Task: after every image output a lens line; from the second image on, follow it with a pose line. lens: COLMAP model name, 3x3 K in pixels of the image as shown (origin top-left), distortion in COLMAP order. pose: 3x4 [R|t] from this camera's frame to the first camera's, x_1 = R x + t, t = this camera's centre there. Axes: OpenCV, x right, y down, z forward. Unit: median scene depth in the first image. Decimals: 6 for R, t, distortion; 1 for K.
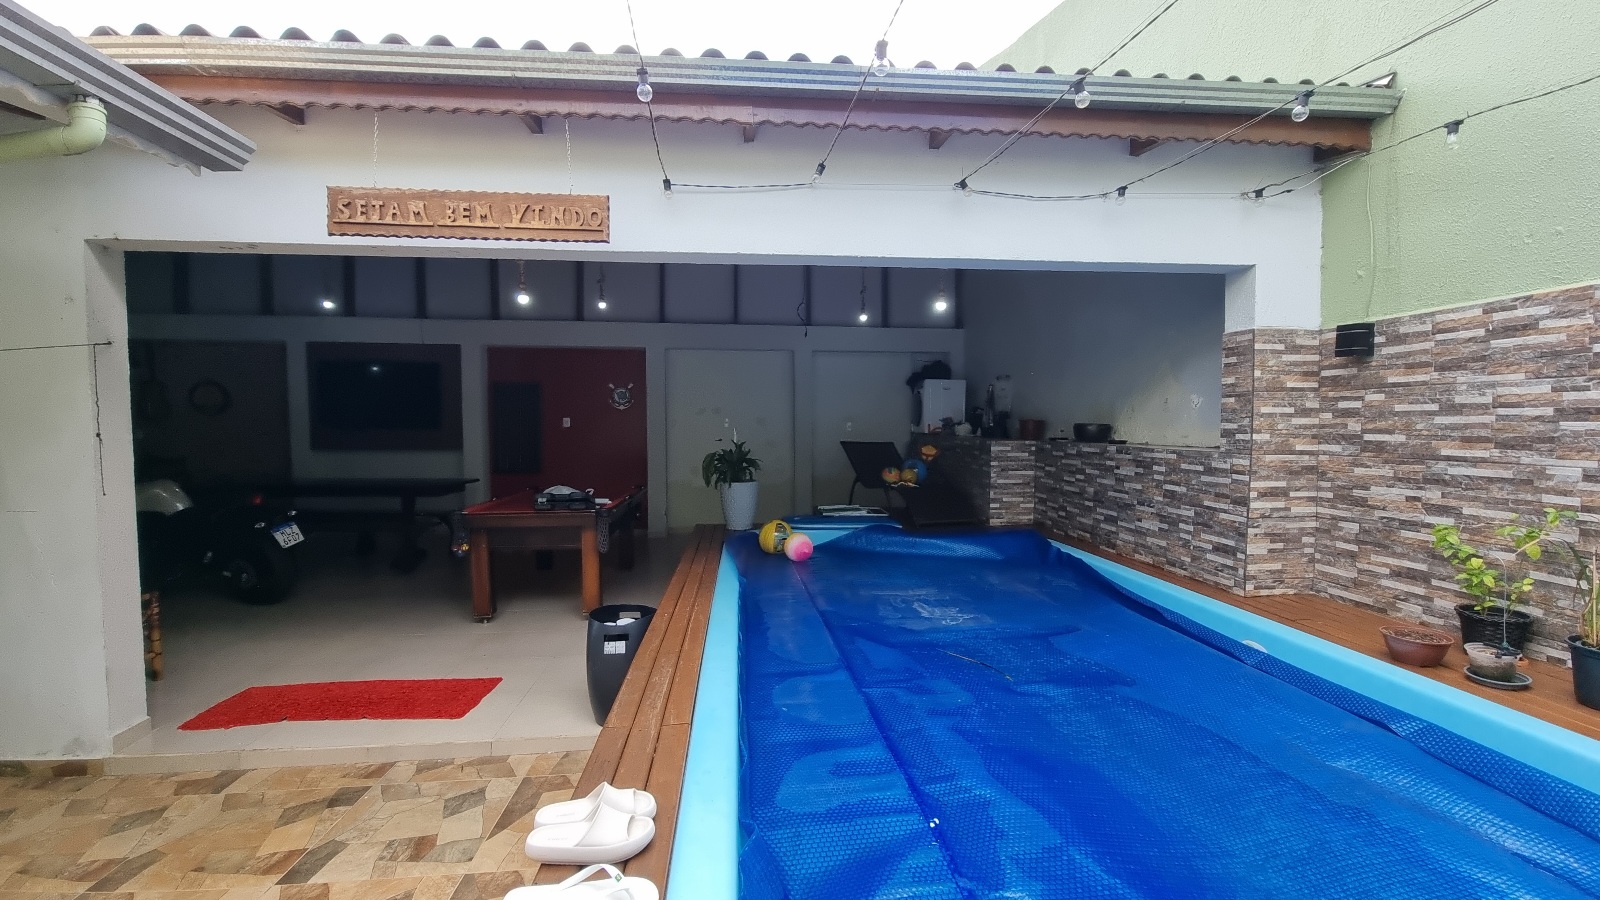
lens RADIAL K [[656.6, 0, 802.1], [0, 656.6, 456.7], [0, 0, 1]] dist [-0.001189, -0.000775]
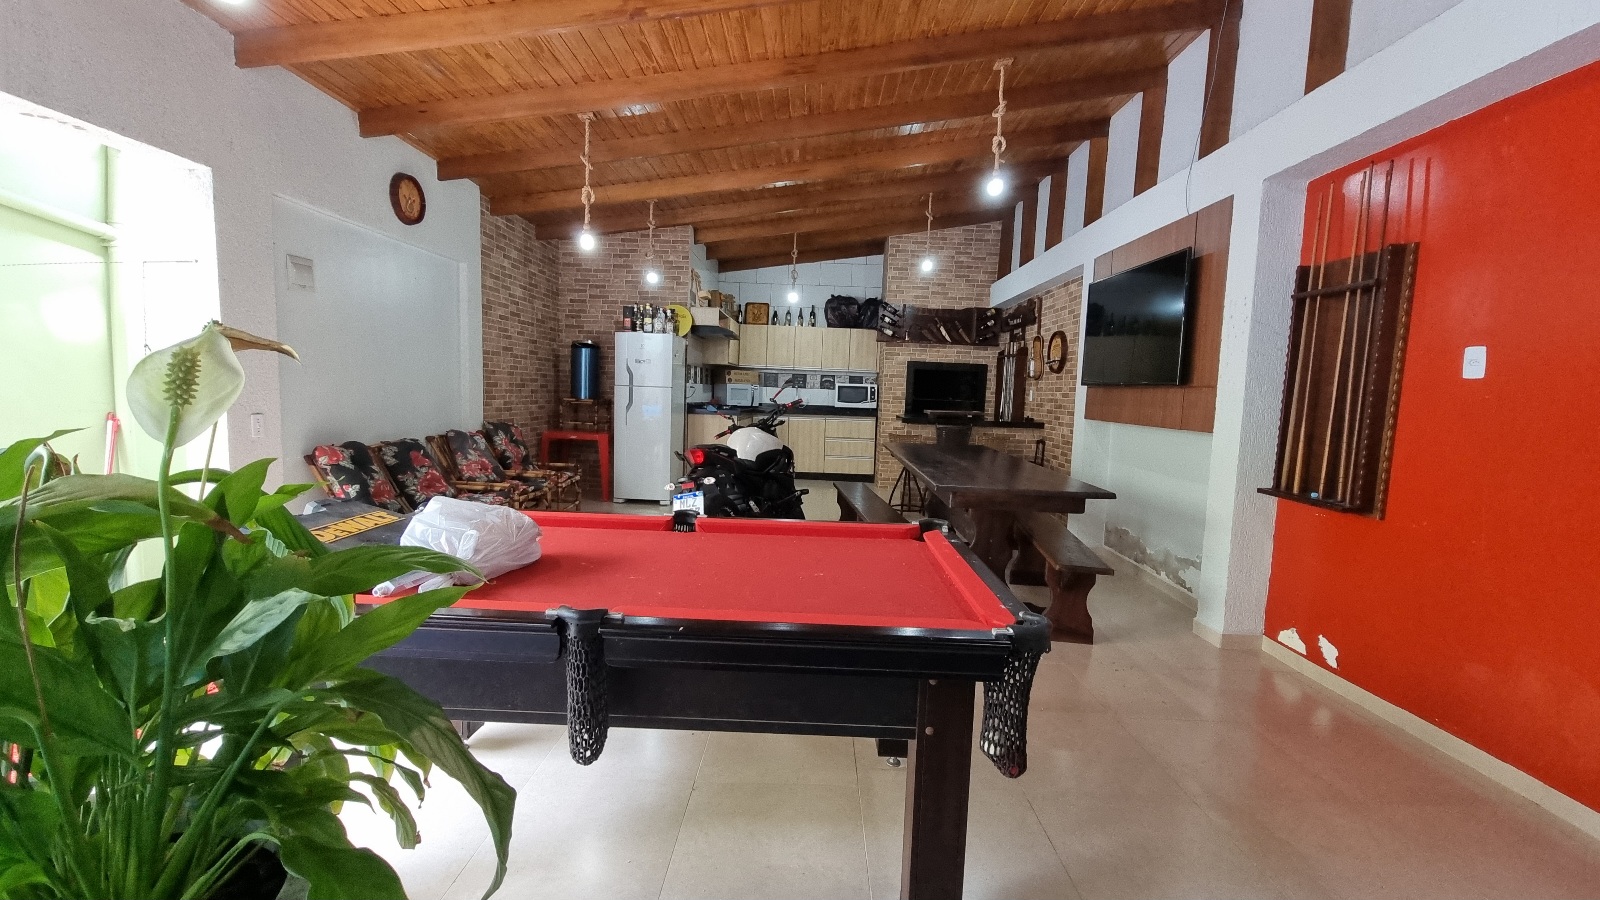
lens RADIAL K [[656.6, 0, 807.1], [0, 656.6, 454.7], [0, 0, 1]] dist [-0.001189, -0.000775]
pose [[-0.119419, 0.089647, -0.988788, -0.078633], [-0.081094, 0.991707, 0.099706, -0.041562], [0.989527, 0.092091, -0.111159, 1.822964]]
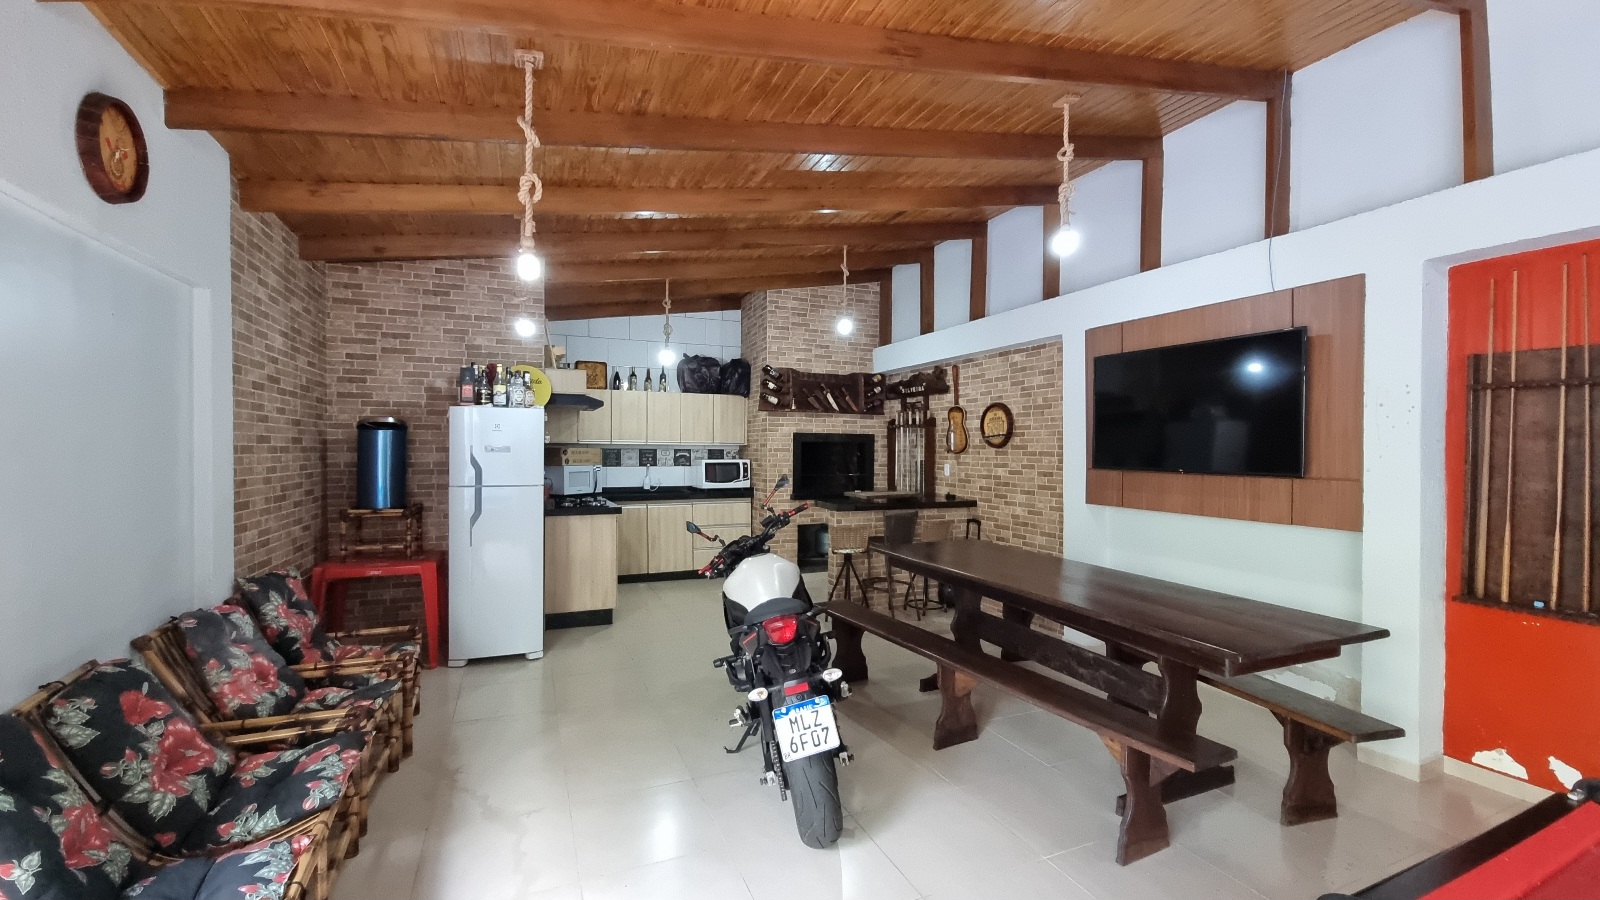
lens RADIAL K [[656.6, 0, 805.5], [0, 656.6, 455.4], [0, 0, 1]] dist [-0.001189, -0.000775]
pose [[0.297857, 0.008870, -0.954569, -0.545668], [-0.046335, 0.998913, -0.005176, -0.092315], [0.953485, 0.045772, 0.297944, 1.288441]]
